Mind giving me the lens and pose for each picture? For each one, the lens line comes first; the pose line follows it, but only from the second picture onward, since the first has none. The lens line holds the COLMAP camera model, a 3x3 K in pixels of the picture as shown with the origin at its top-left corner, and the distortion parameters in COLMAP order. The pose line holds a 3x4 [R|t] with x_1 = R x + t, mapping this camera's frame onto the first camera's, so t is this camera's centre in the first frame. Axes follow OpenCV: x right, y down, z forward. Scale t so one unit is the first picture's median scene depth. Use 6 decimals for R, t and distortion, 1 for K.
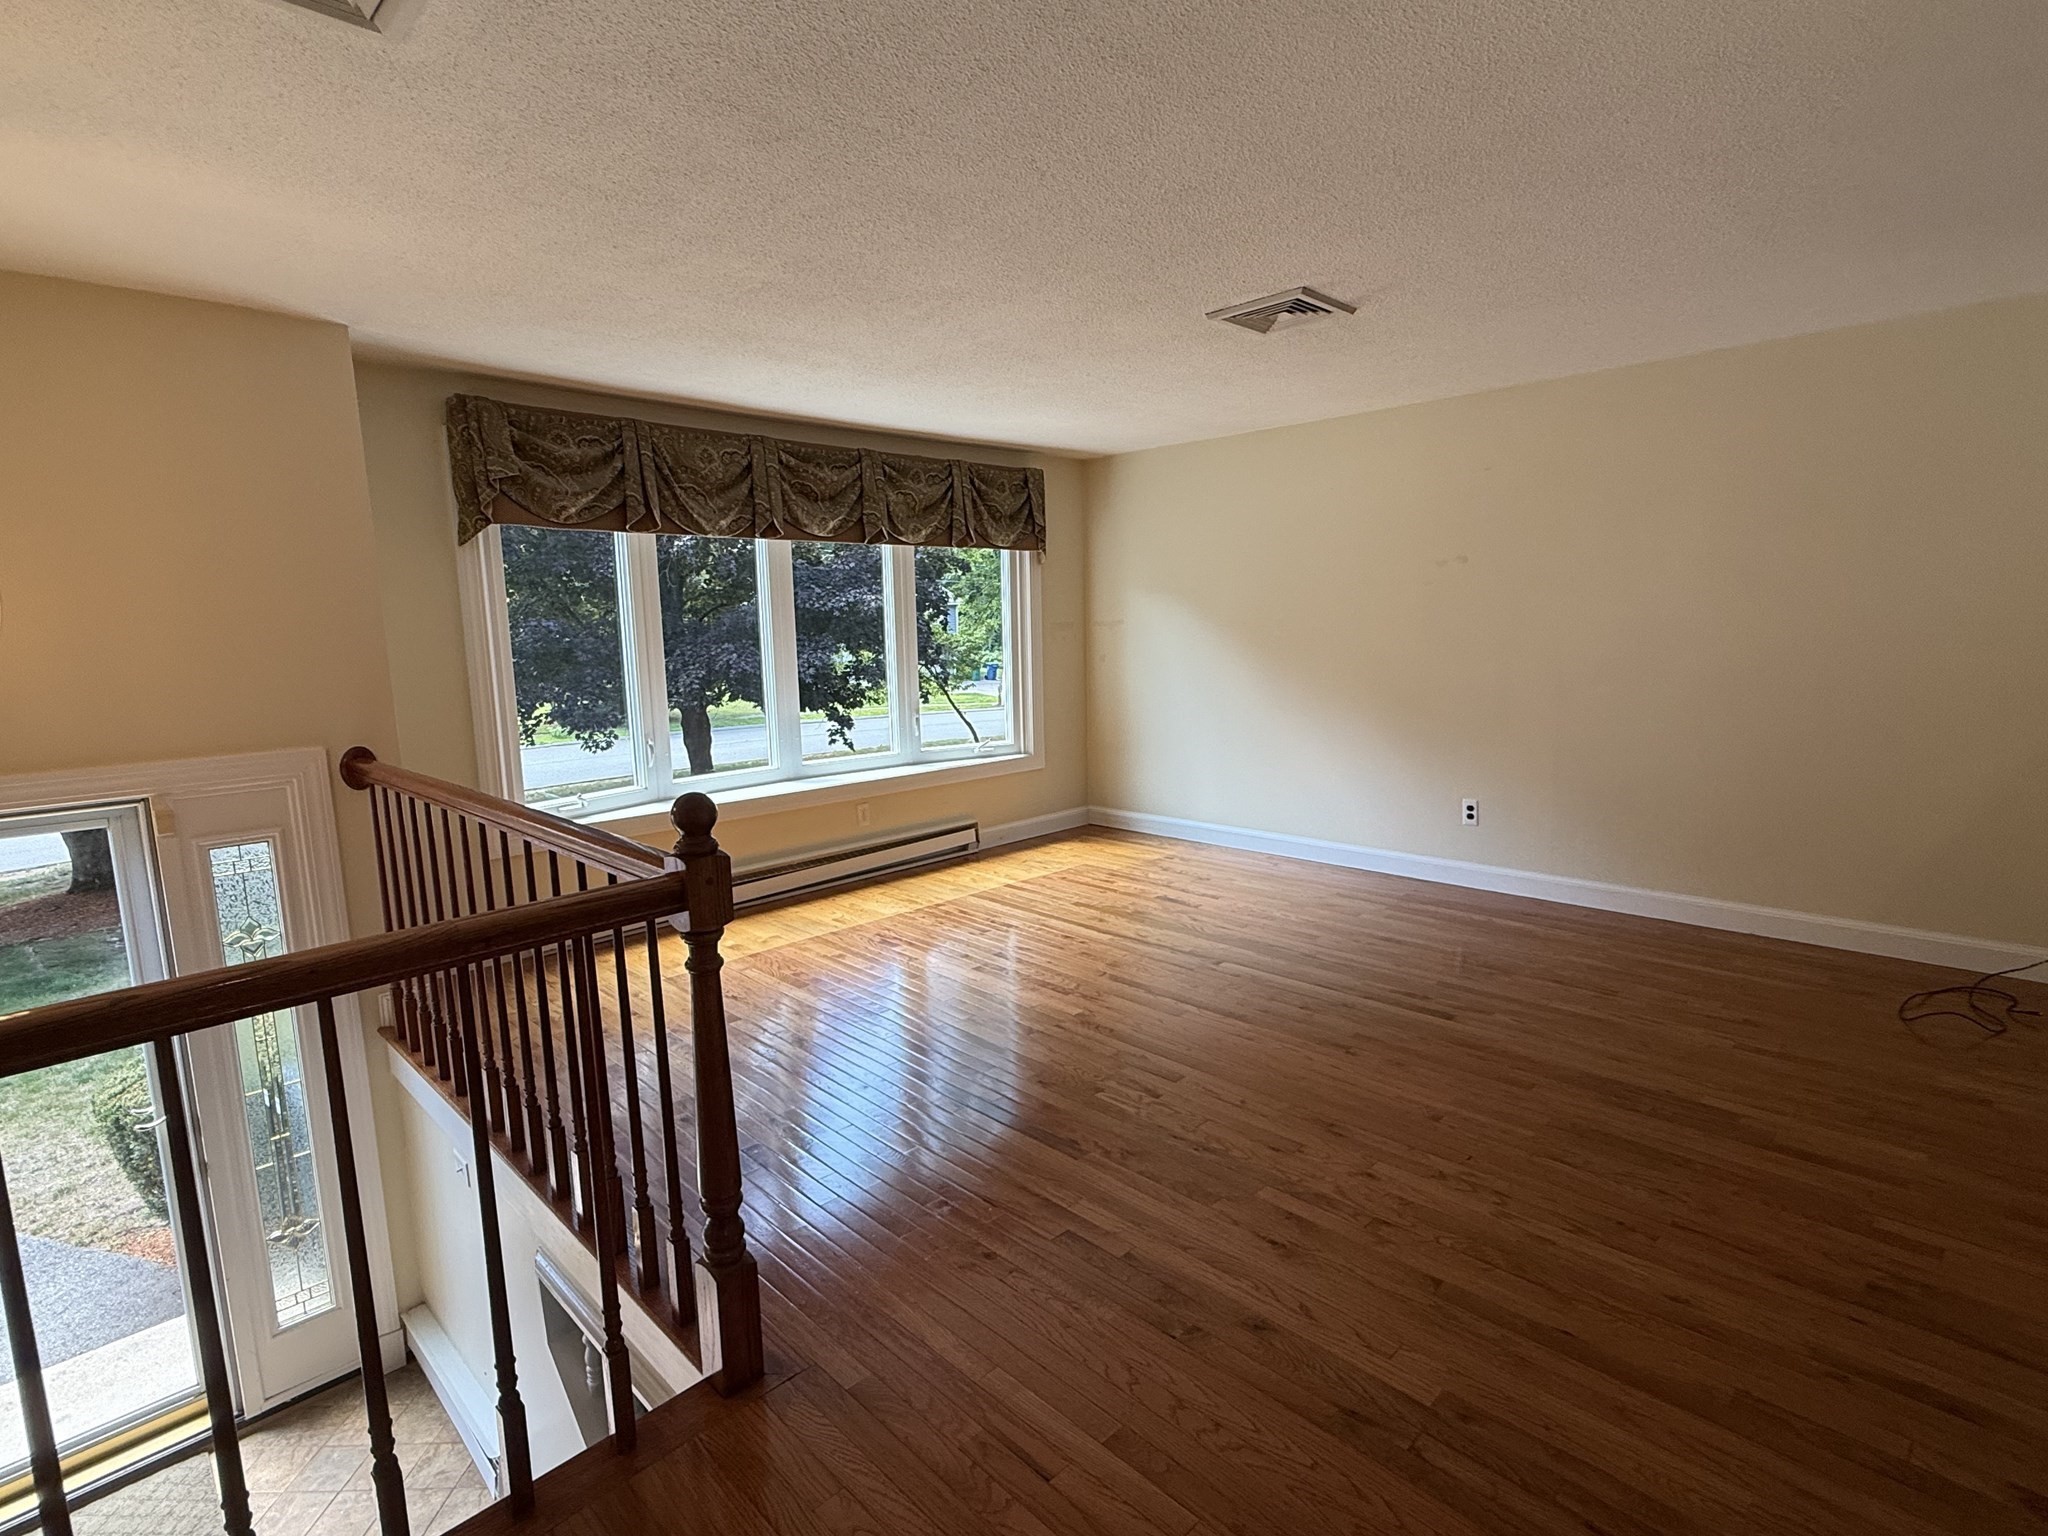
lens RADIAL K [[1006.8, 0, 1024.6], [0, 1006.8, 767.2], [0, 0, 1]] dist [0.000372, -0.001231]
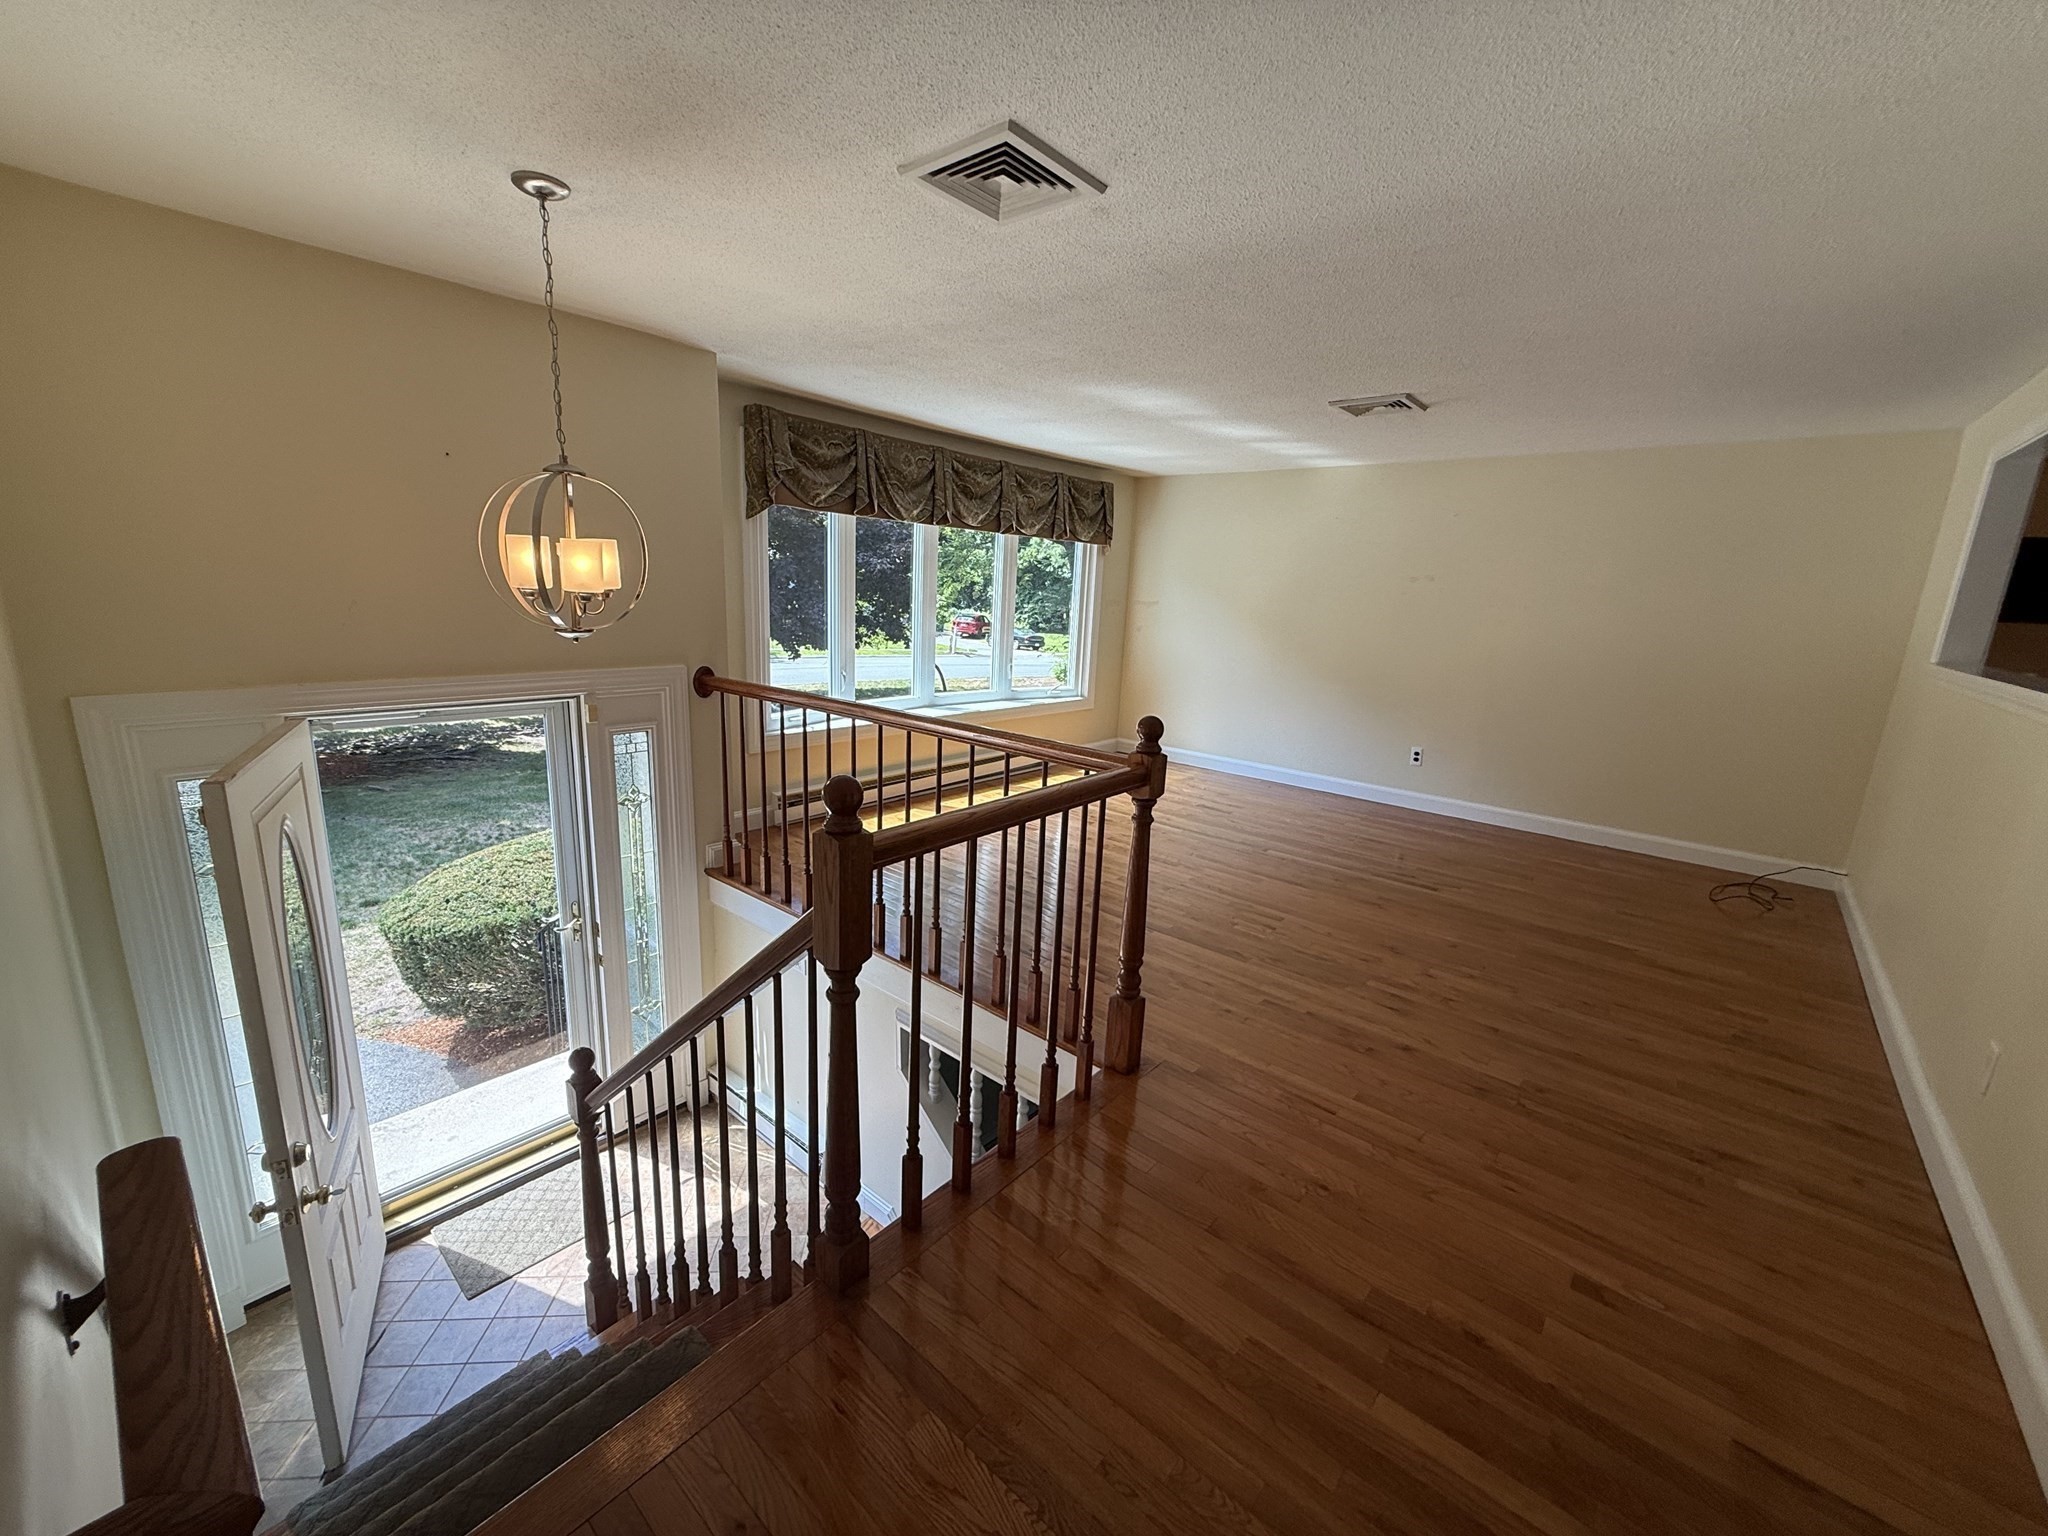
lens RADIAL K [[818.2, 0, 1024.6], [0, 818.2, 766.7], [0, 0, 1]] dist [0.002378, -0.000074]
pose [[0.994411, 0.050227, 0.092862, -0.292285], [-0.056953, 0.995830, 0.071268, 0.010303], [-0.088895, -0.076158, 0.993125, -0.146201]]
